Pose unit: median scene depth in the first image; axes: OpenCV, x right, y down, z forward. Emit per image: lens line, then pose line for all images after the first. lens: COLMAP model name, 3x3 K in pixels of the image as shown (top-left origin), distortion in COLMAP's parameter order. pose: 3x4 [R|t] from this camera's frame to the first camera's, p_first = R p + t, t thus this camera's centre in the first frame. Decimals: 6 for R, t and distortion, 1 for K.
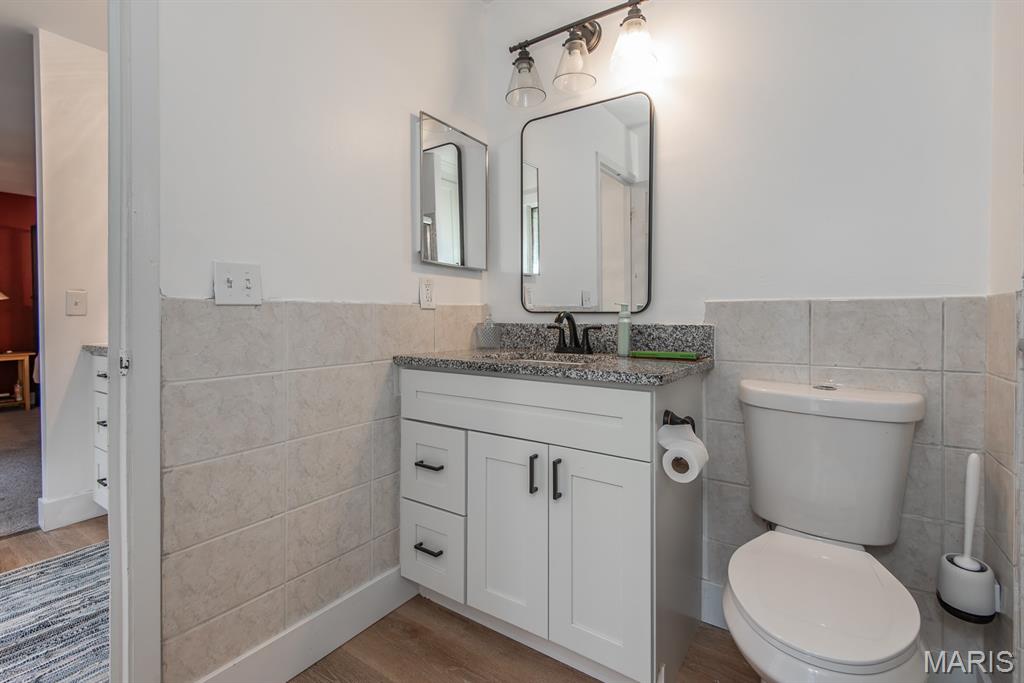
lens RADIAL K [[479.3, 0, 514.4], [0, 479.3, 311.9], [0, 0, 1]] dist [0.000233, -0.000139]
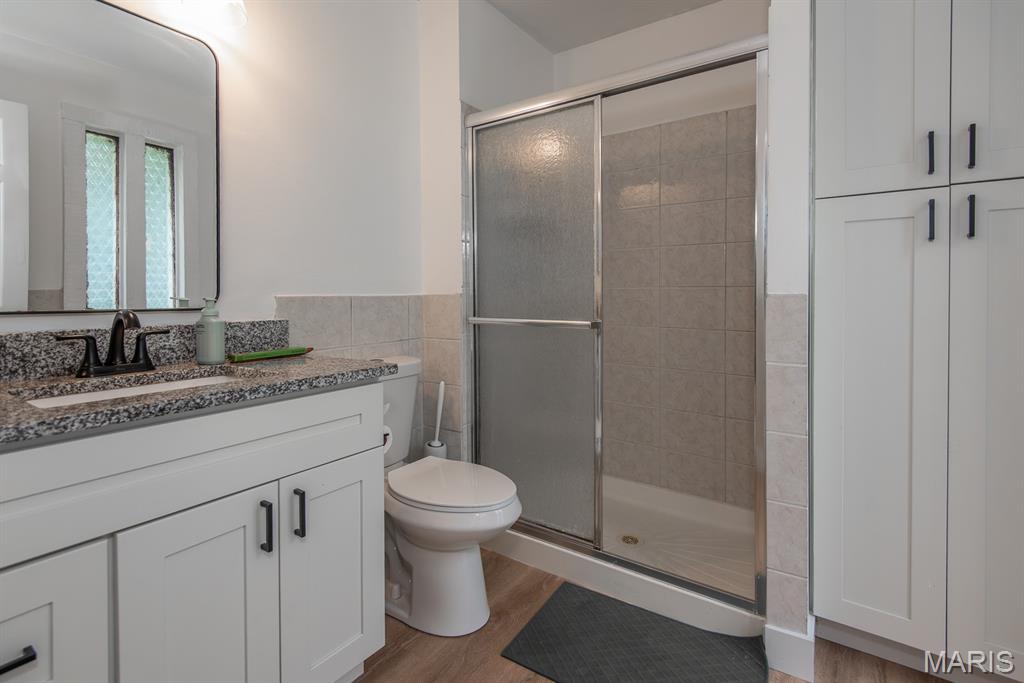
lens RADIAL K [[479.3, 0, 514.4], [0, 479.3, 311.9], [0, 0, 1]] dist [0.000233, -0.000139]
pose [[0.000652, -0.036203, 0.999344, -0.620224], [-0.000579, 0.999344, 0.036203, -0.026218], [-1.000000, -0.000602, 0.000630, 0.529598]]
